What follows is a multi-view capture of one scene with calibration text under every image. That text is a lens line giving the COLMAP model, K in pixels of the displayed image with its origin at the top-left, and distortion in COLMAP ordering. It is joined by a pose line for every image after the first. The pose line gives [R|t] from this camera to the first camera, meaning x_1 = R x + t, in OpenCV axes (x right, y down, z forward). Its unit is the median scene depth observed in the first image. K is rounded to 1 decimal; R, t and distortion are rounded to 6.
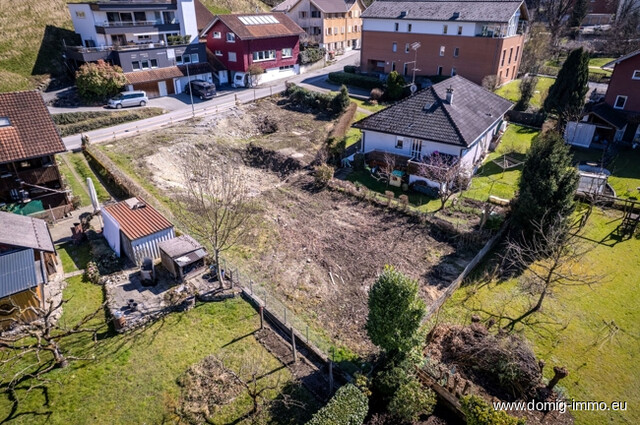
lens RADIAL K [[409.0, 0, 322.2], [0, 409.0, 214.2], [0, 0, 1]] dist [-0.074082, 0.065809]
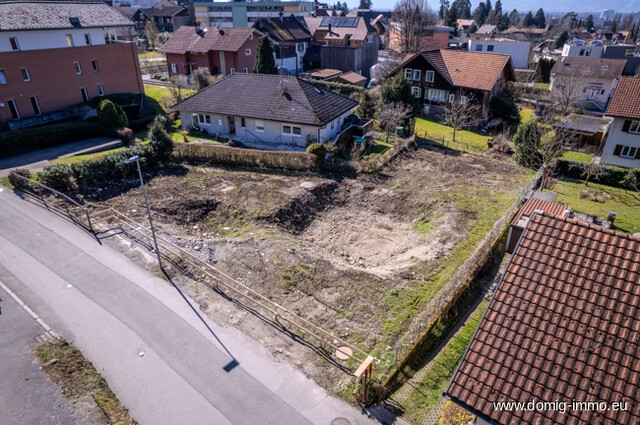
lens RADIAL K [[409.0, 0, 322.2], [0, 409.0, 214.2], [0, 0, 1]] dist [-0.074082, 0.065809]
pose [[-0.166245, -0.456078, 0.874274, -0.590581], [0.461457, 0.747556, 0.477720, -0.346579], [-0.871447, 0.482859, 0.086183, 0.660489]]
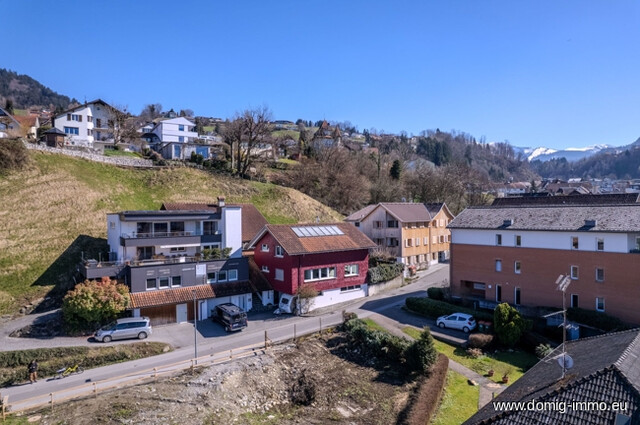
lens RADIAL K [[409.0, 0, 322.2], [0, 409.0, 214.2], [0, 0, 1]] dist [-0.074082, 0.065809]
pose [[0.977793, -0.009731, -0.209346, 0.025433], [-0.088204, 0.887031, -0.453206, -0.149833], [0.190106, 0.461607, 0.866475, 0.292304]]
